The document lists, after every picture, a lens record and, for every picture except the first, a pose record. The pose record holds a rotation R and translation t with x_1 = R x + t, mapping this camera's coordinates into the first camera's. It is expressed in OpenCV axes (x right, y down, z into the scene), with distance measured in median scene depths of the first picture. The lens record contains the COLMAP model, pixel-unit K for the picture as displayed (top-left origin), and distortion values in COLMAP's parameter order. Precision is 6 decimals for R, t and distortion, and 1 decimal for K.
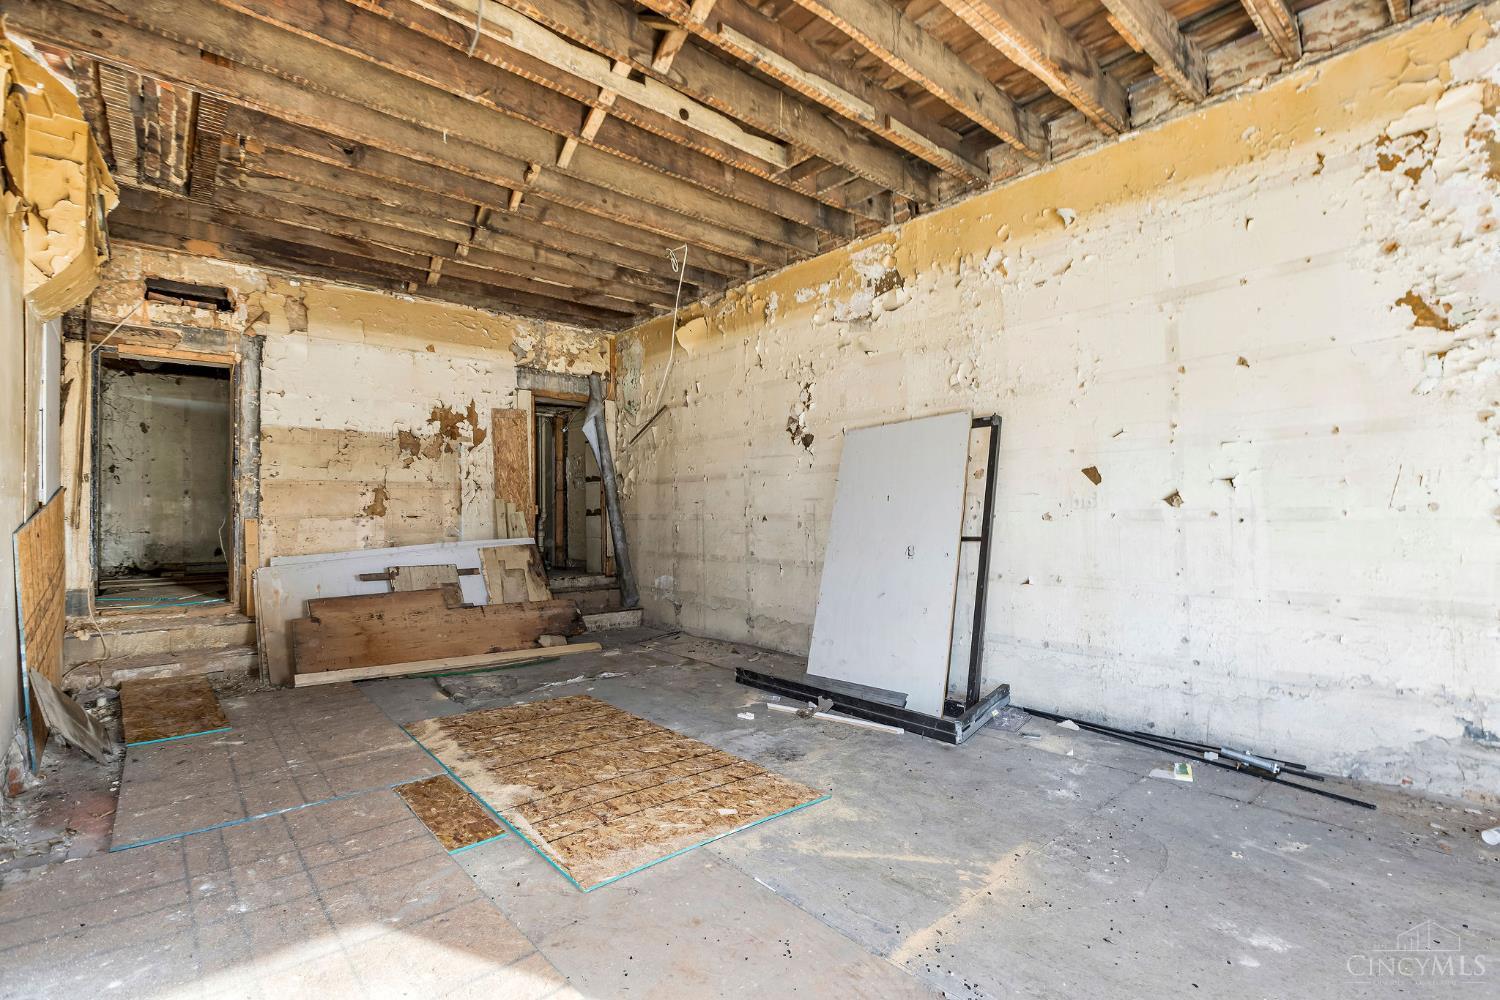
lens RADIAL K [[688.7, 0, 751.2], [0, 688.7, 493.1], [0, 0, 1]] dist [0.001142, 0.000021]
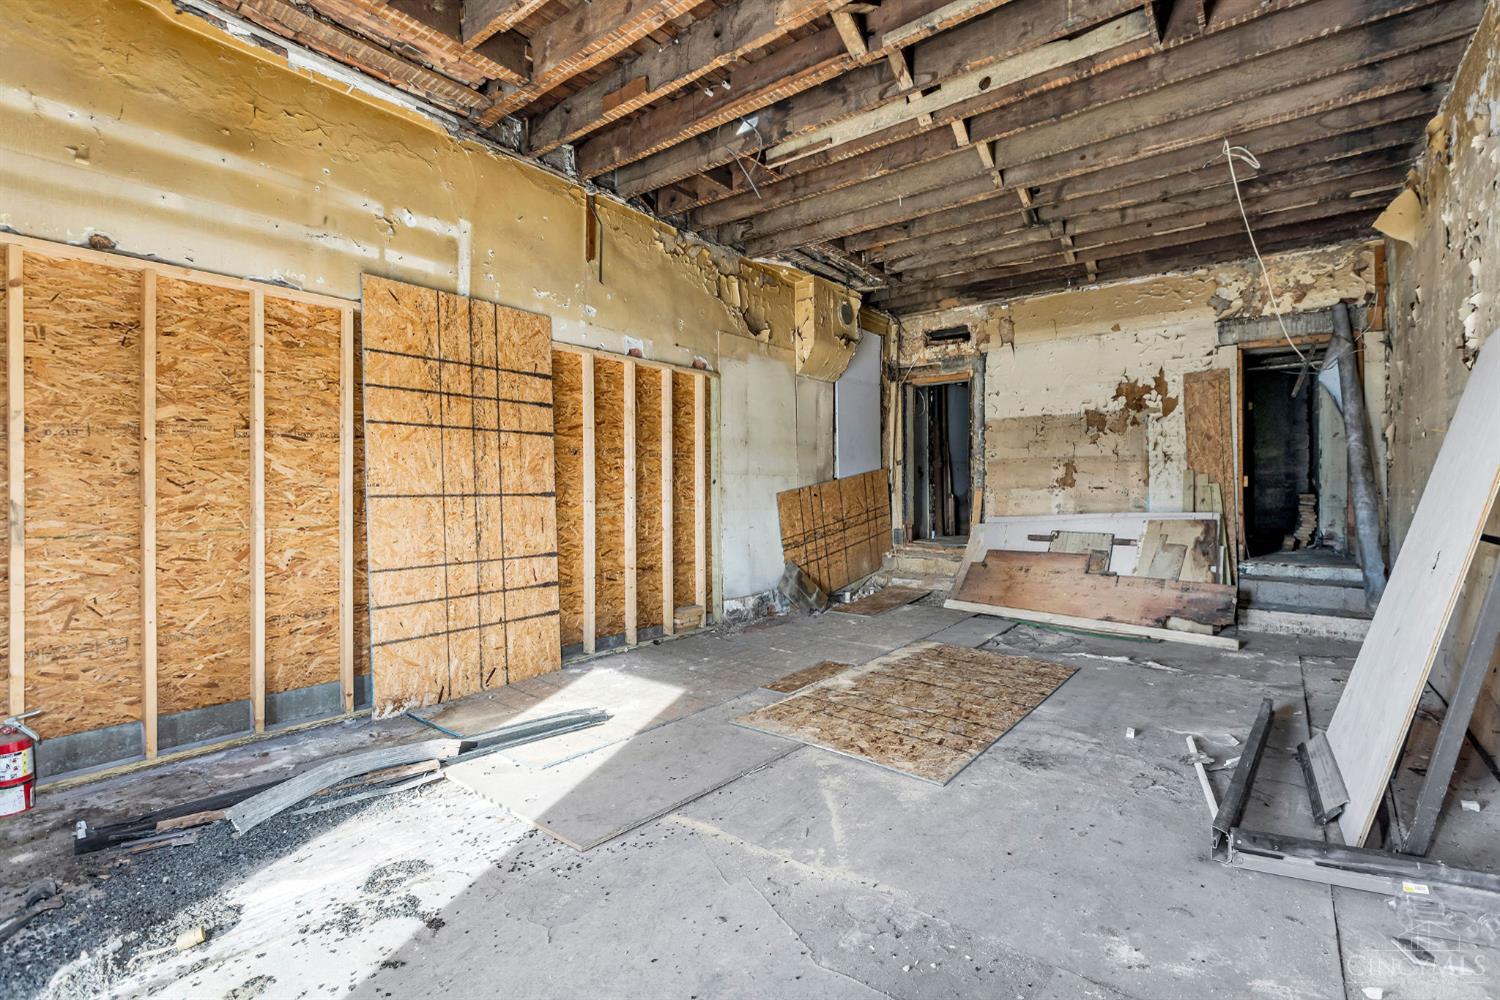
lens RADIAL K [[665.3, 0, 754.7], [0, 665.3, 486.4], [0, 0, 1]] dist [-0.002248, -0.000249]
pose [[0.198246, 0.007249, -0.980126, 0.481904], [0.024888, 0.999613, 0.012427, 0.006065], [0.979836, -0.026857, 0.197989, 0.291055]]
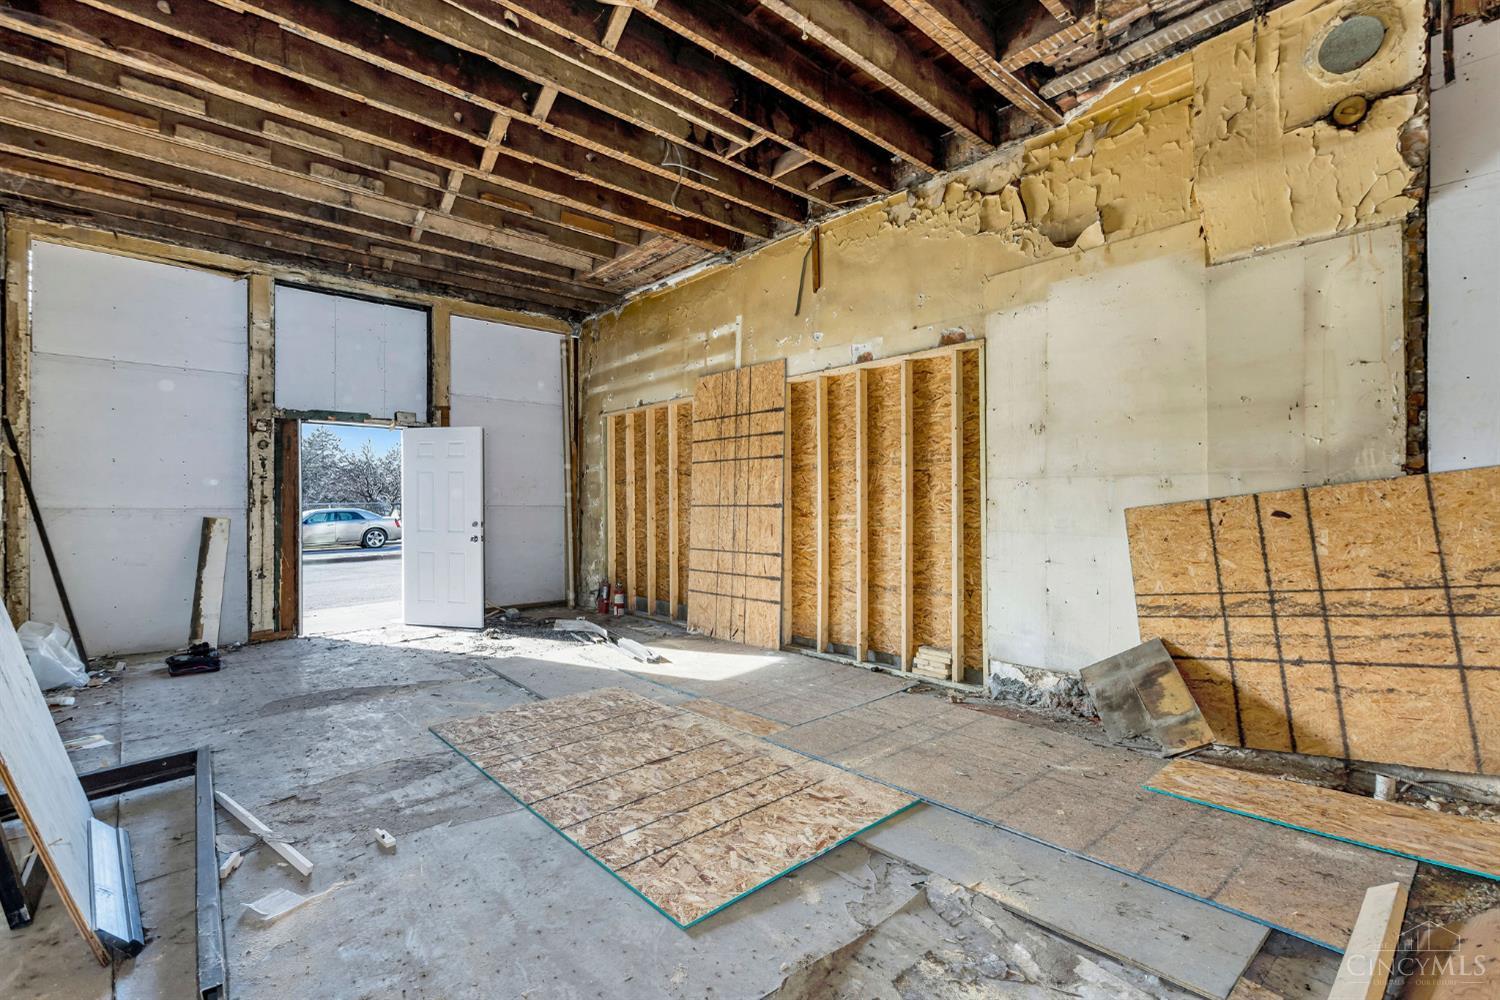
lens RADIAL K [[694.4, 0, 750.0], [0, 694.4, 500.0], [0, 0, 1]] dist [0.000686, 0.000082]
pose [[-0.999687, 0.011835, -0.022053, -0.221510], [0.012493, 0.999473, -0.029965, 0.038277], [0.021686, -0.030231, -0.999308, 1.146208]]
